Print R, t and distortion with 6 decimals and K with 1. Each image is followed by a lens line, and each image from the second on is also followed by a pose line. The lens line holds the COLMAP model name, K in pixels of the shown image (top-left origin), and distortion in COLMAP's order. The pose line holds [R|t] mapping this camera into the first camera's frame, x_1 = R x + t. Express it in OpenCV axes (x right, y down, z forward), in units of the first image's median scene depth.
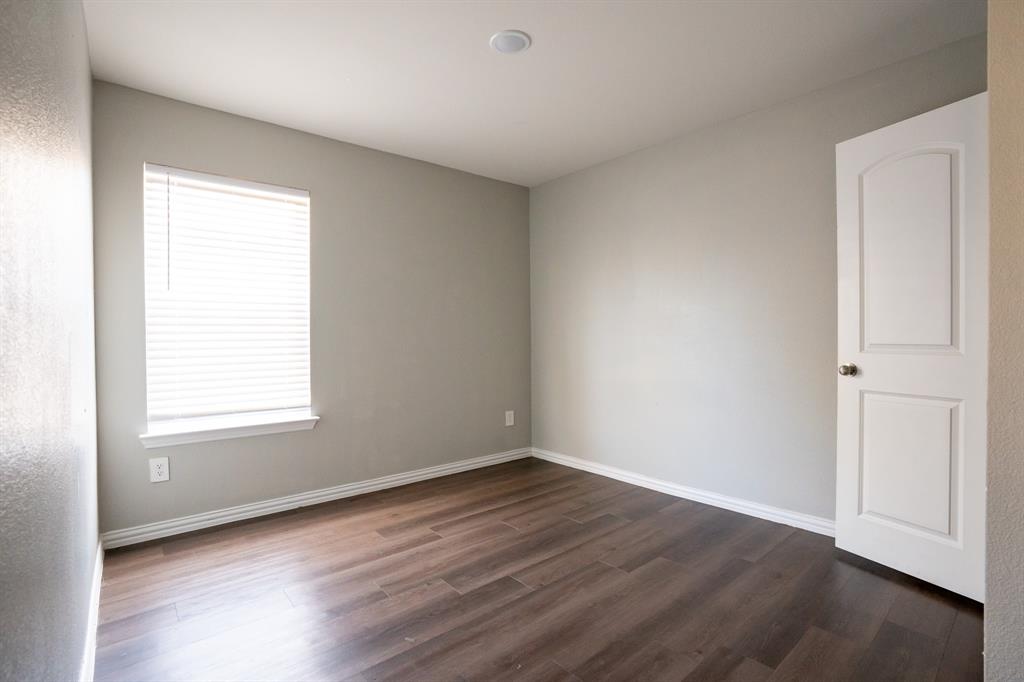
lens RADIAL K [[475.9, 0, 510.6], [0, 475.9, 338.2], [0, 0, 1]] dist [-0.037837, 0.003102]
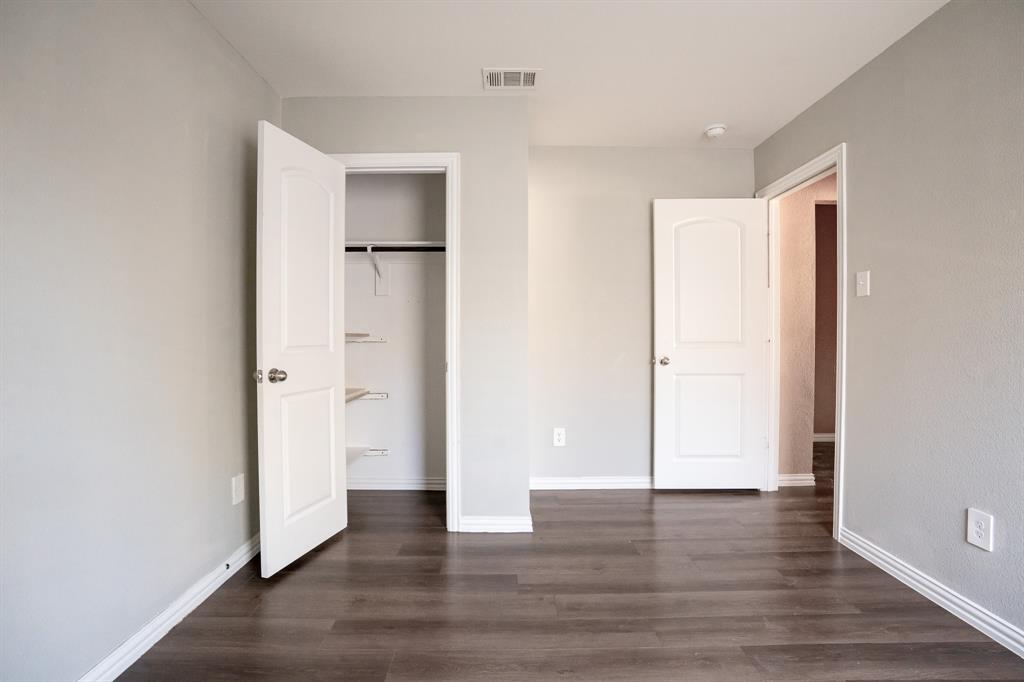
lens RADIAL K [[475.9, 0, 510.0], [0, 475.9, 339.8], [0, 0, 1]] dist [-0.037837, 0.003102]
pose [[-0.771929, -0.001921, 0.635706, -0.308833], [0.009938, 0.999837, 0.015089, -0.017709], [-0.635631, 0.017965, -0.771784, 1.988561]]
